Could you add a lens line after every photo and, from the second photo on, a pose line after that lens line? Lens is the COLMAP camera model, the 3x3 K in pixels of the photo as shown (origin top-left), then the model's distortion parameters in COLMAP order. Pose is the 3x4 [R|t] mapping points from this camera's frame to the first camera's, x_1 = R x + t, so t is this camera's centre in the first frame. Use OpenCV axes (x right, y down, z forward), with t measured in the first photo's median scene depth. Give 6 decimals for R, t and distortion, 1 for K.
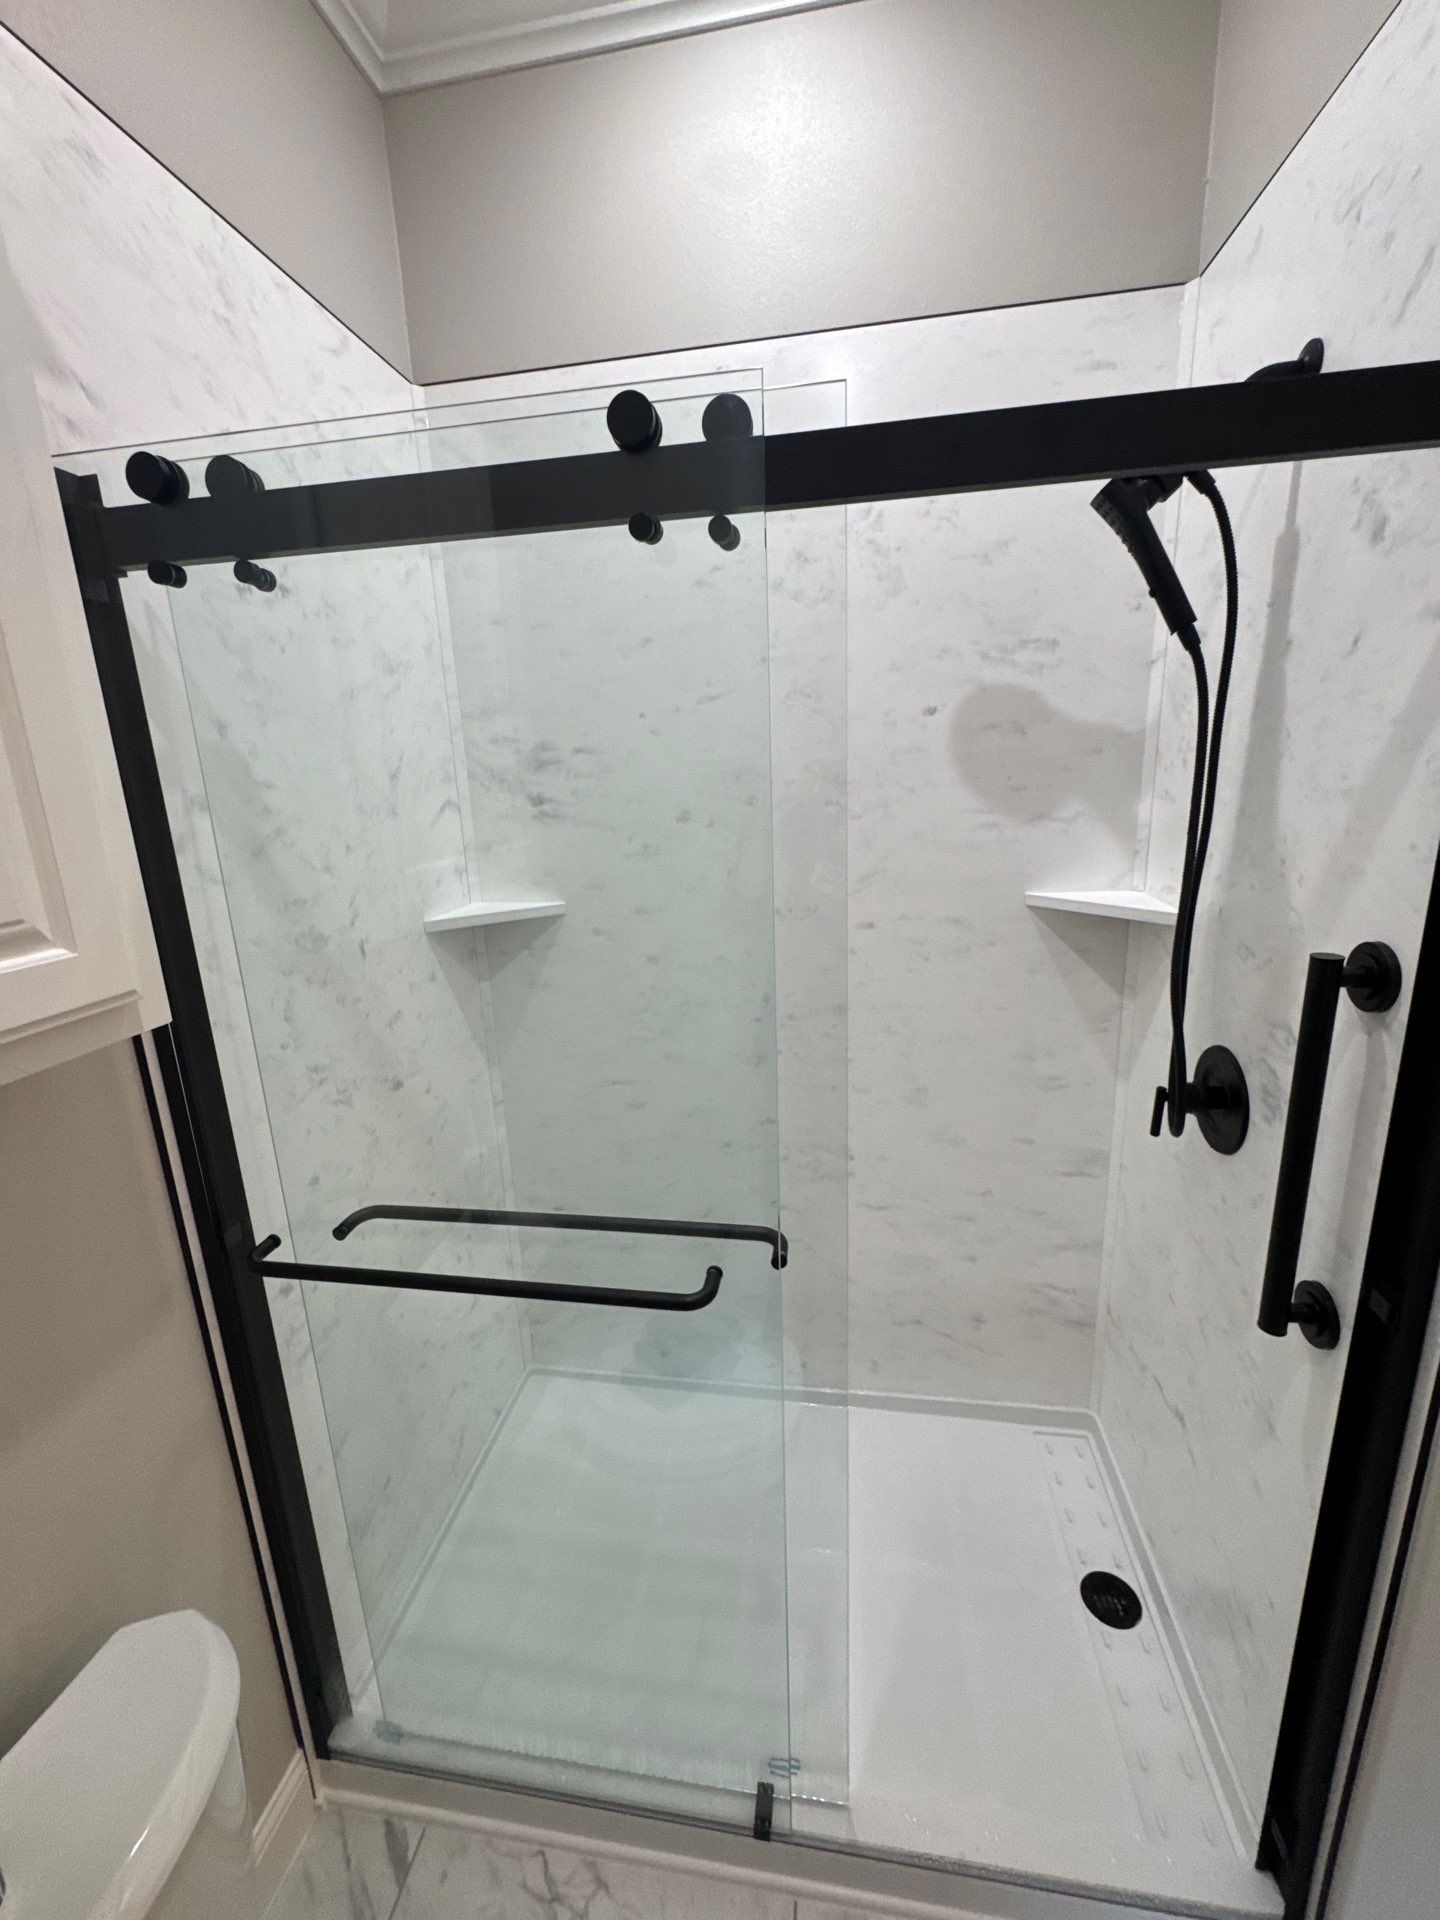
lens RADIAL K [[763.7, 0, 724.3], [0, 763.7, 960.1], [0, 0, 1]] dist [-0.003711, -0.000431]
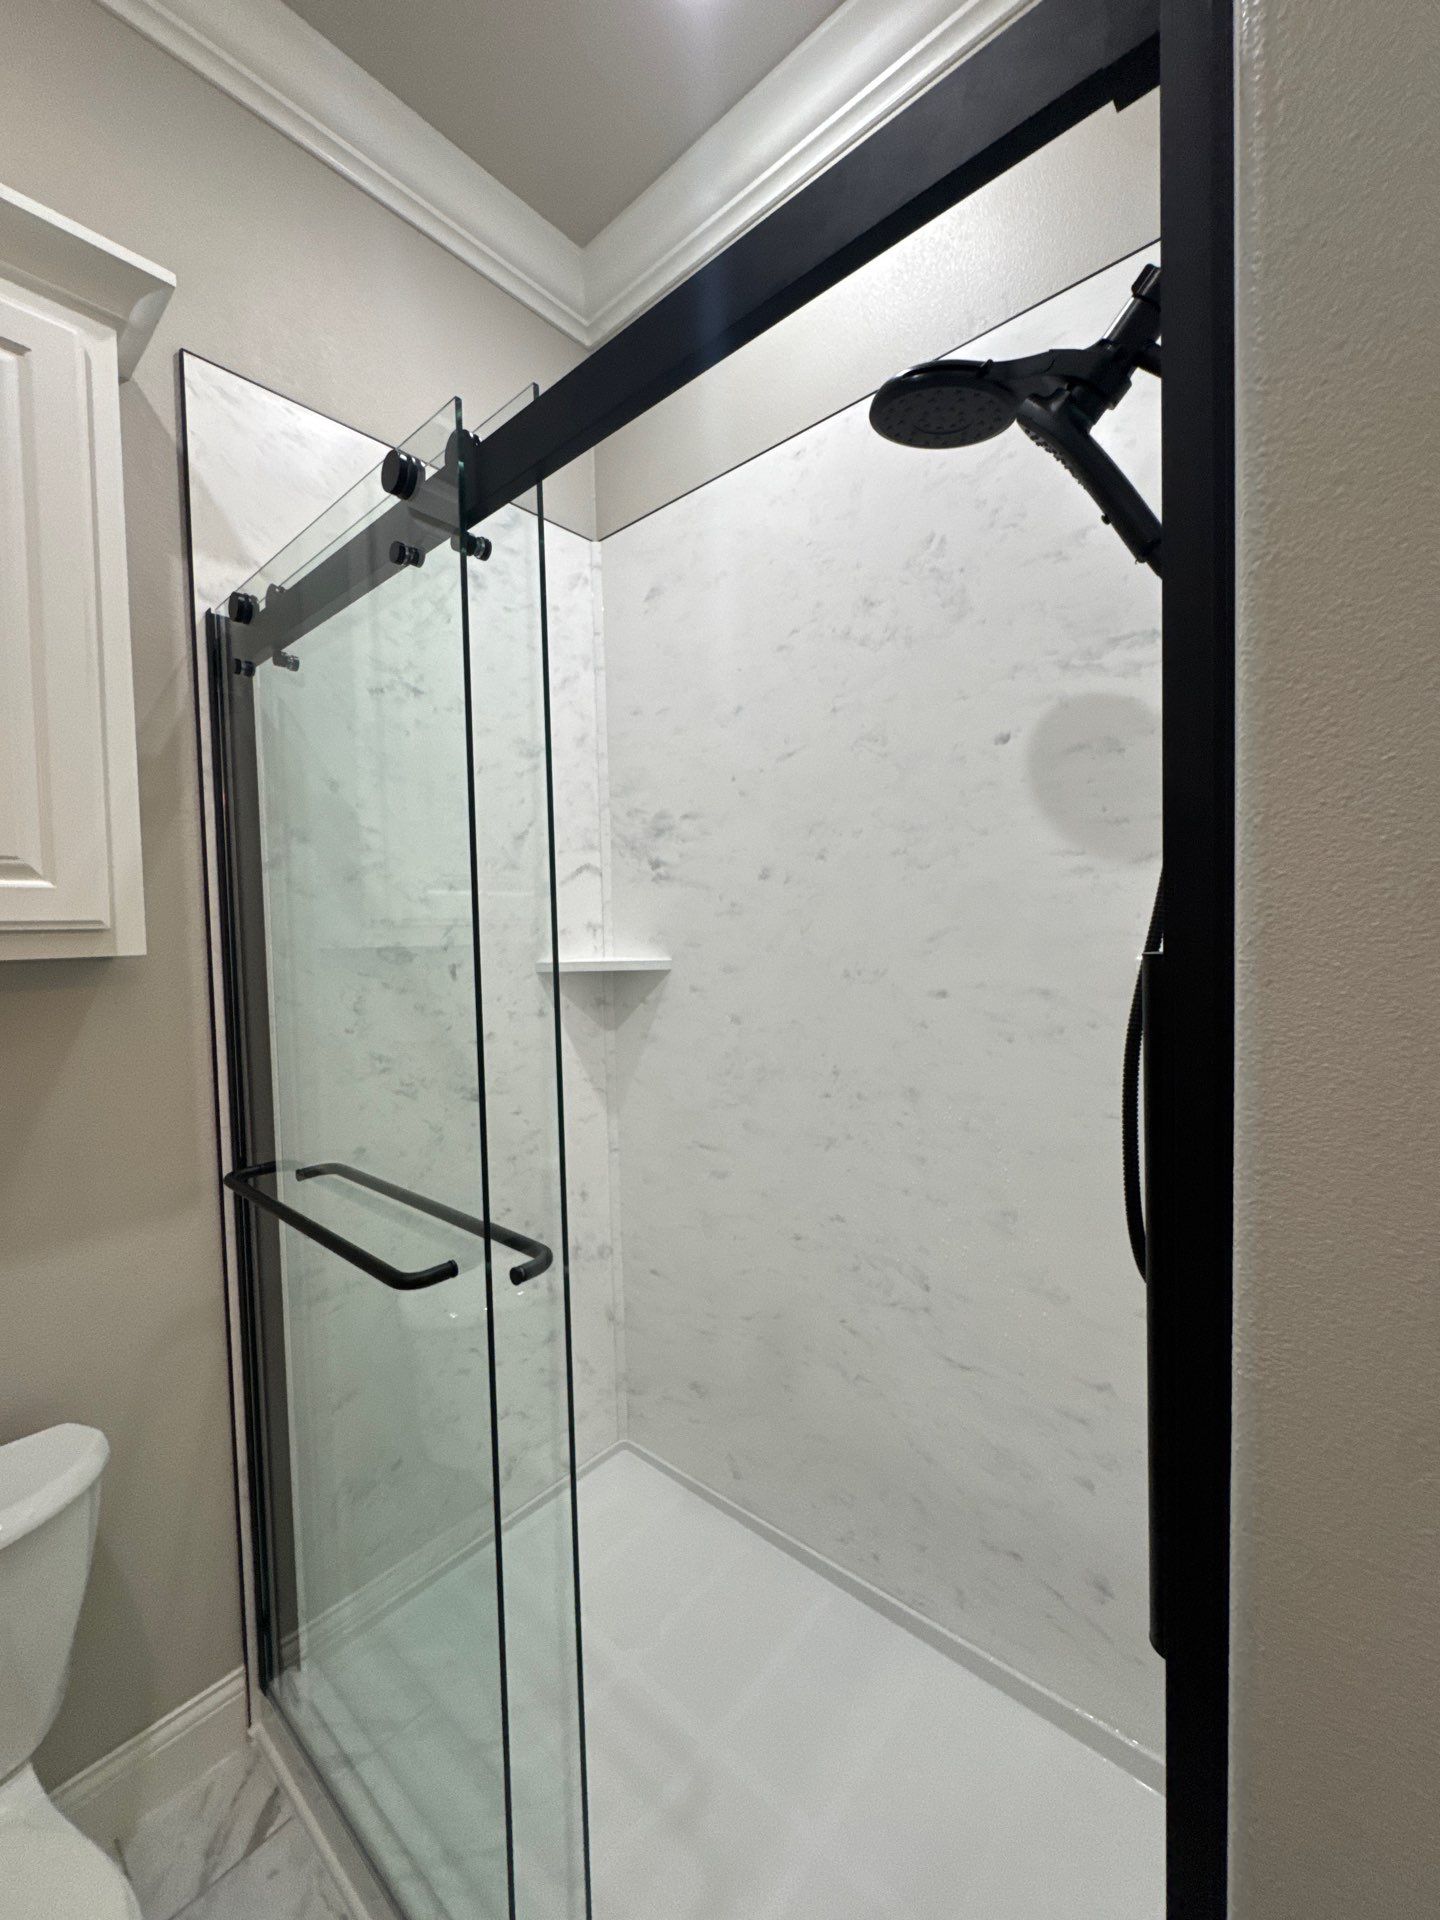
lens RADIAL K [[763.7, 0, 725.5], [0, 763.7, 960.4], [0, 0, 1]] dist [-0.003711, -0.000431]
pose [[0.851565, 0.038113, -0.522862, 0.475593], [-0.131576, 0.980969, -0.142786, 0.077965], [0.507469, 0.190387, 0.840374, 0.186587]]
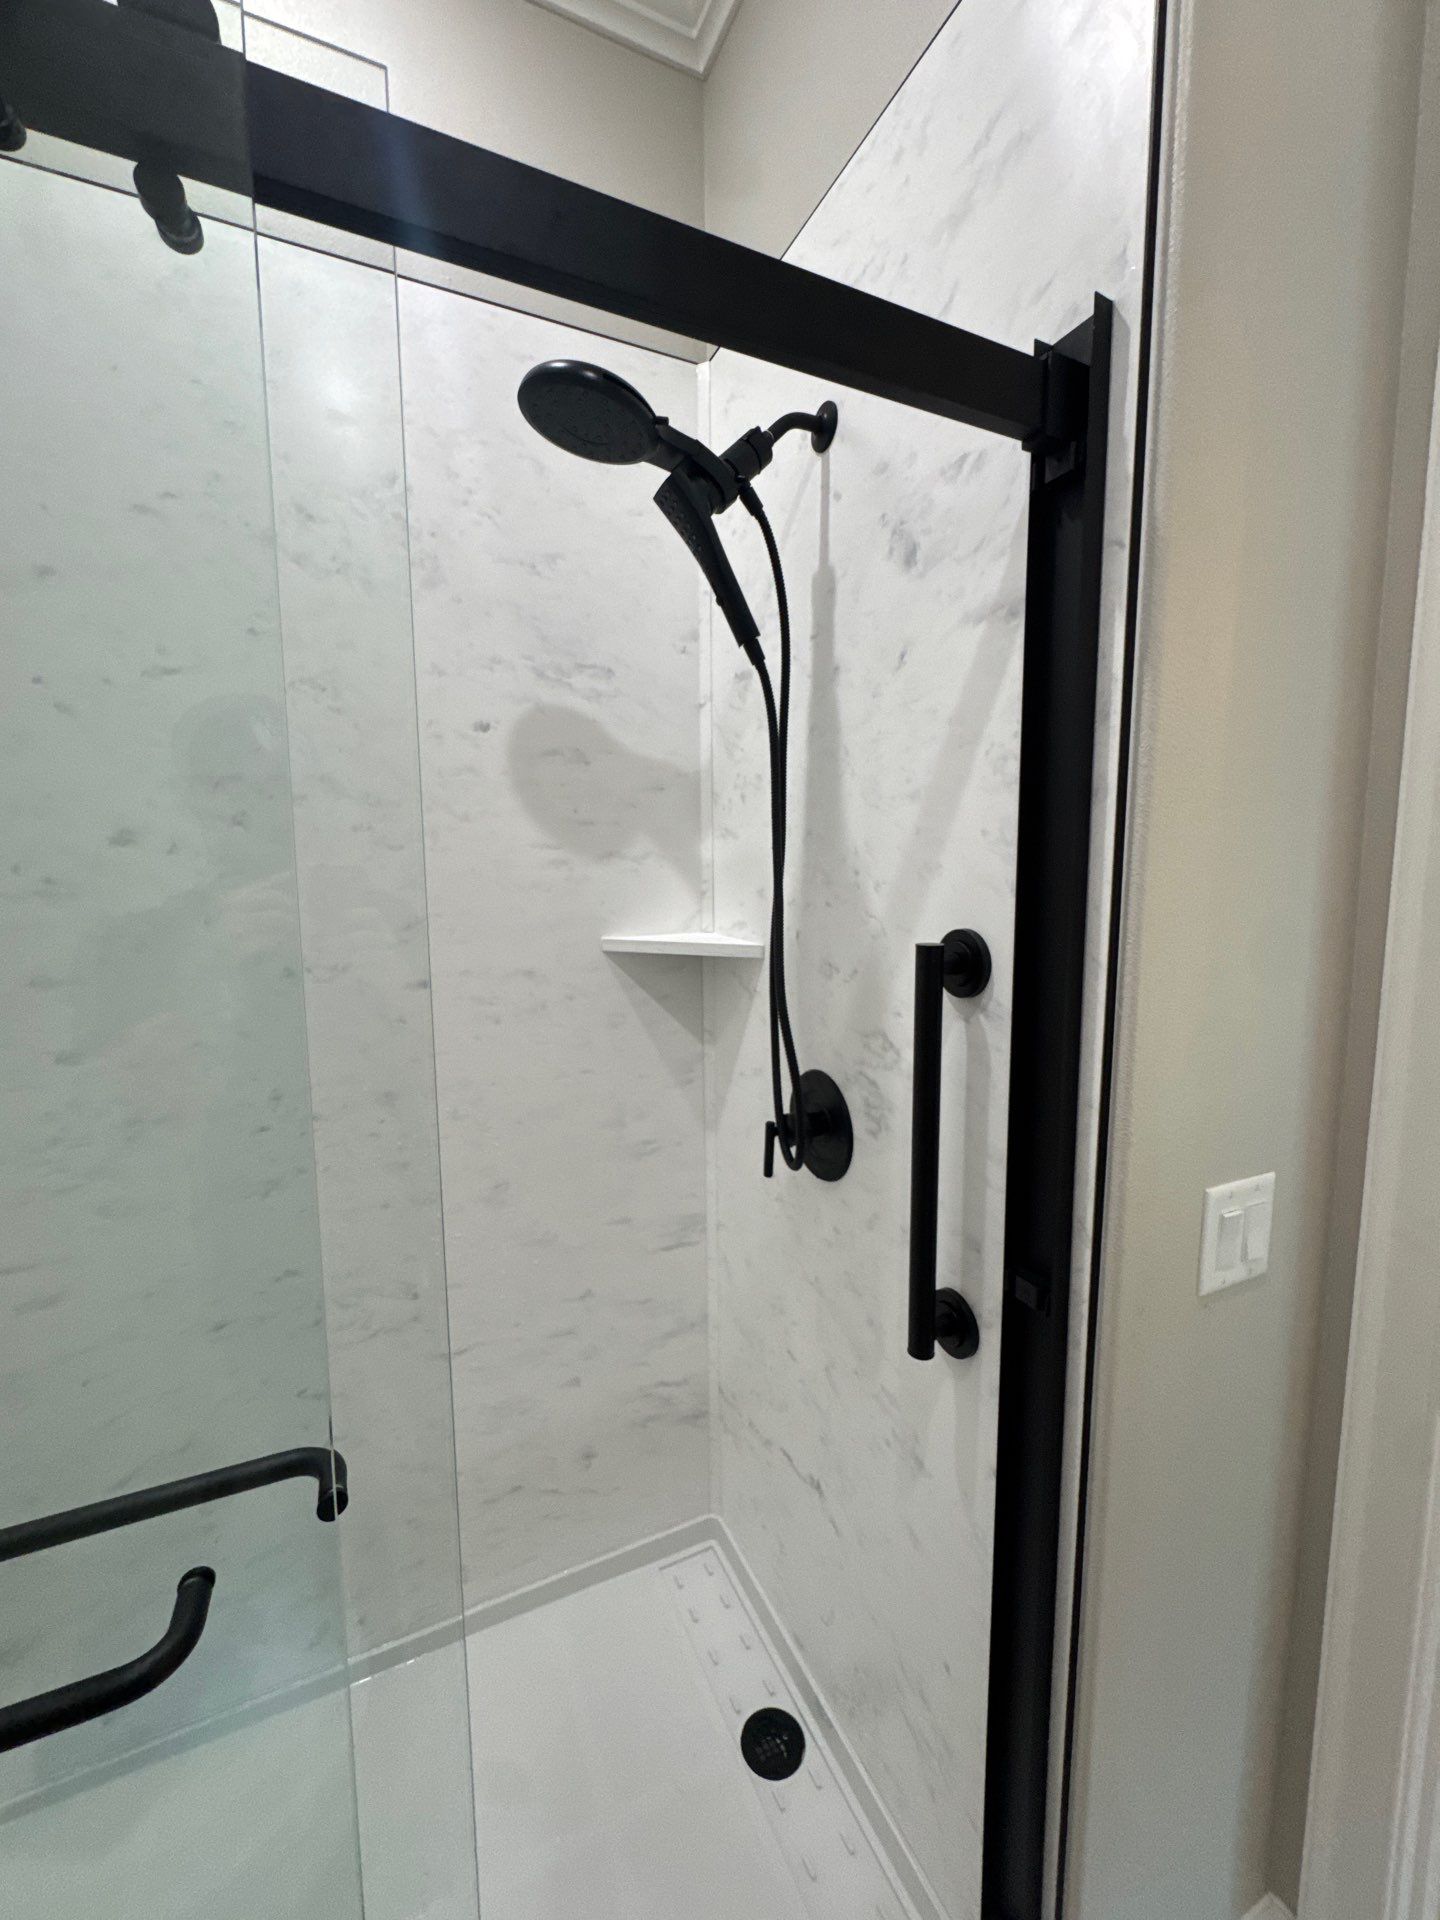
lens RADIAL K [[763.7, 0, 719.3], [0, 763.7, 961.7], [0, 0, 1]] dist [-0.003711, -0.000431]
pose [[0.827915, -0.030666, 0.560014, 0.003198], [0.109146, 0.988223, -0.107246, 0.055446], [-0.550130, 0.149914, 0.821512, 0.198577]]
